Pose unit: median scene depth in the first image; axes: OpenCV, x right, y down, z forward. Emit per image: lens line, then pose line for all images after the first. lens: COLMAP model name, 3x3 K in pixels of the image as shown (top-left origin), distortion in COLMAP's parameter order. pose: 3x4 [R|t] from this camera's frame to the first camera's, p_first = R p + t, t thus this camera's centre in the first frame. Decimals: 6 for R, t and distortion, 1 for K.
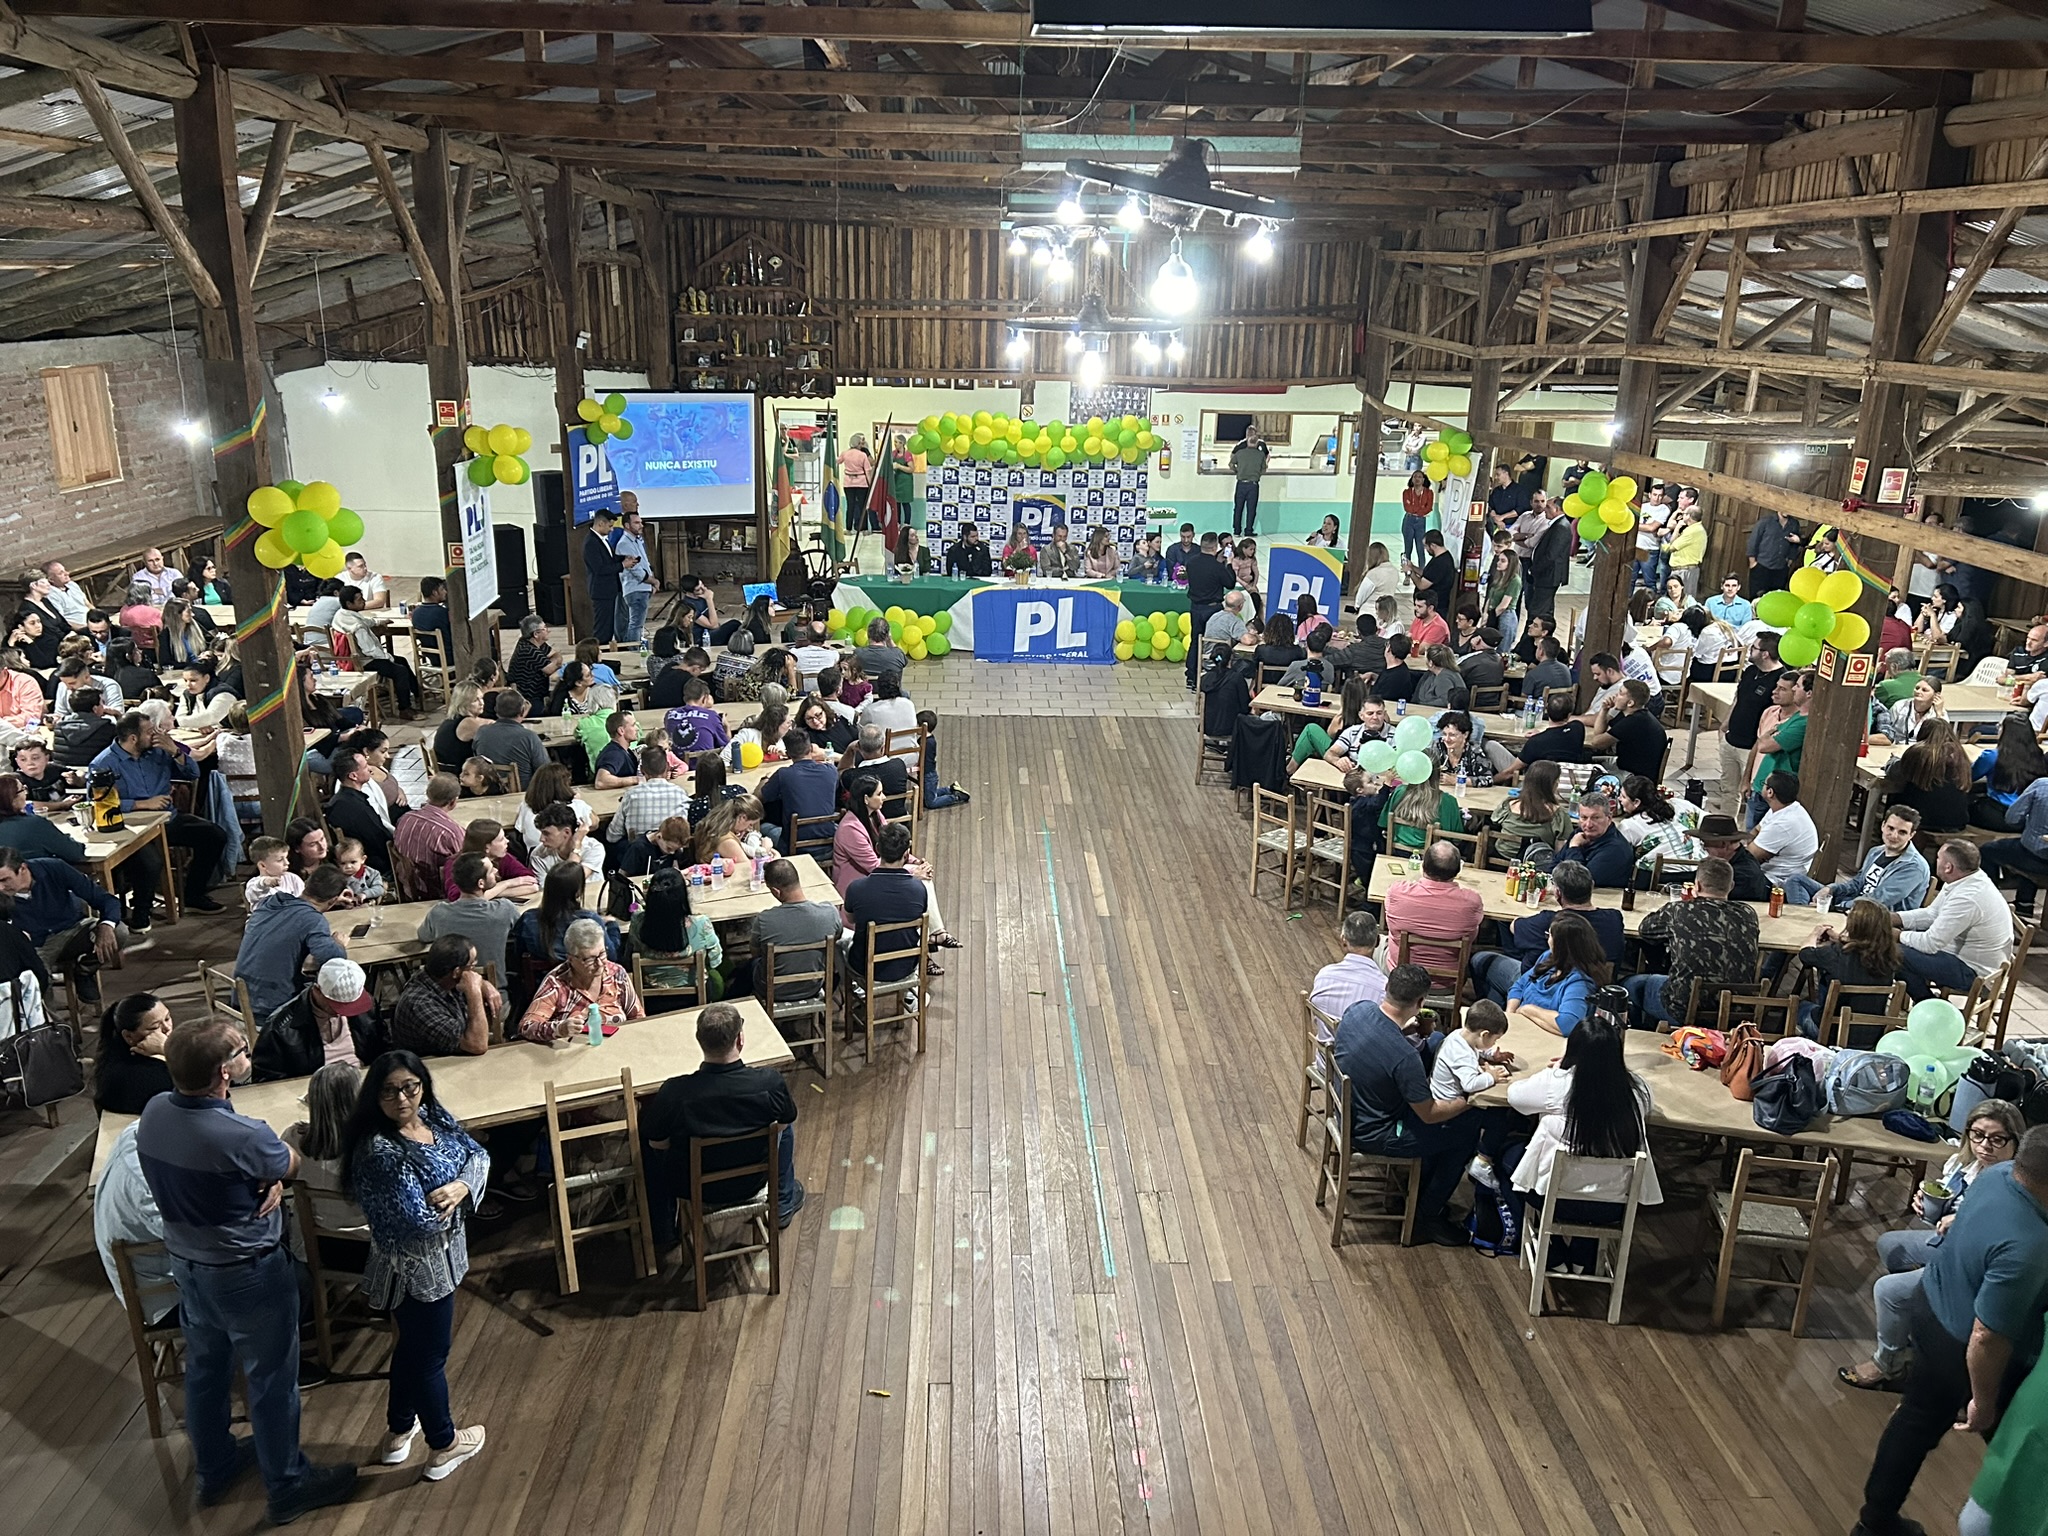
lens RADIAL K [[1497.7, 0, 1012.4], [0, 1497.7, 777.6], [0, 0, 1]] dist [0.051076, -0.045670]
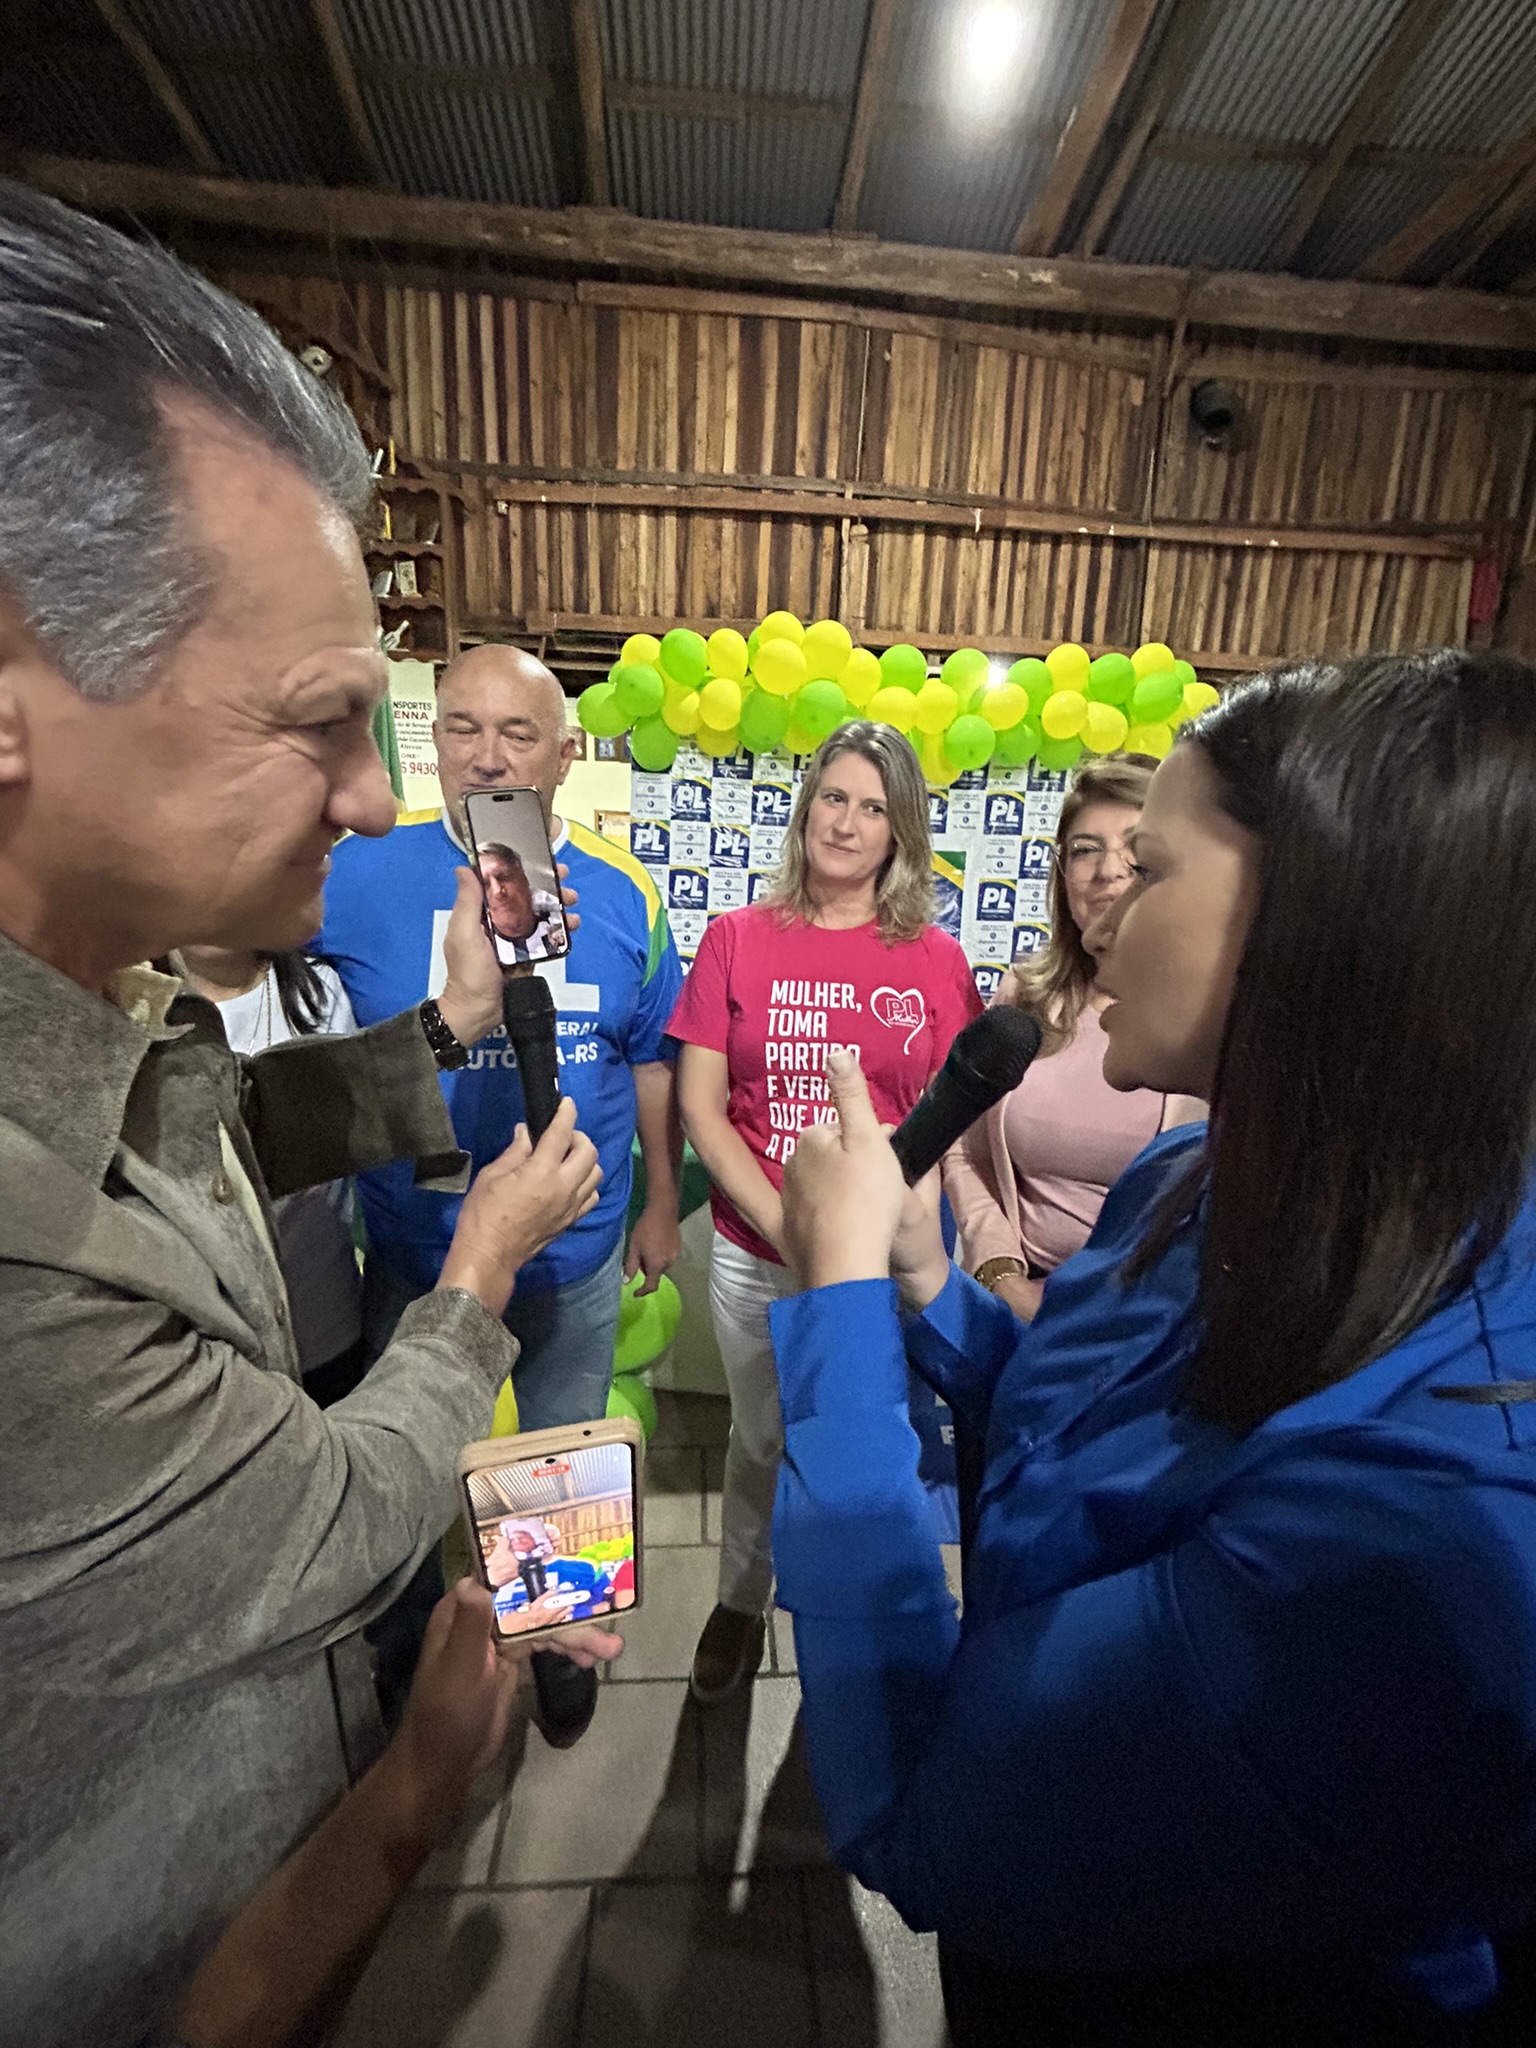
lens RADIAL K [[830.4, 0, 764.8], [0, 830.4, 1029.2], [0, 0, 1]] dist [-0.003300, 0.002005]
pose [[0.999344, 0.008328, 0.035238, -0.027250], [-0.005139, 0.995961, -0.089636, -0.114211], [-0.035843, 0.089396, 0.995351, 0.747348]]
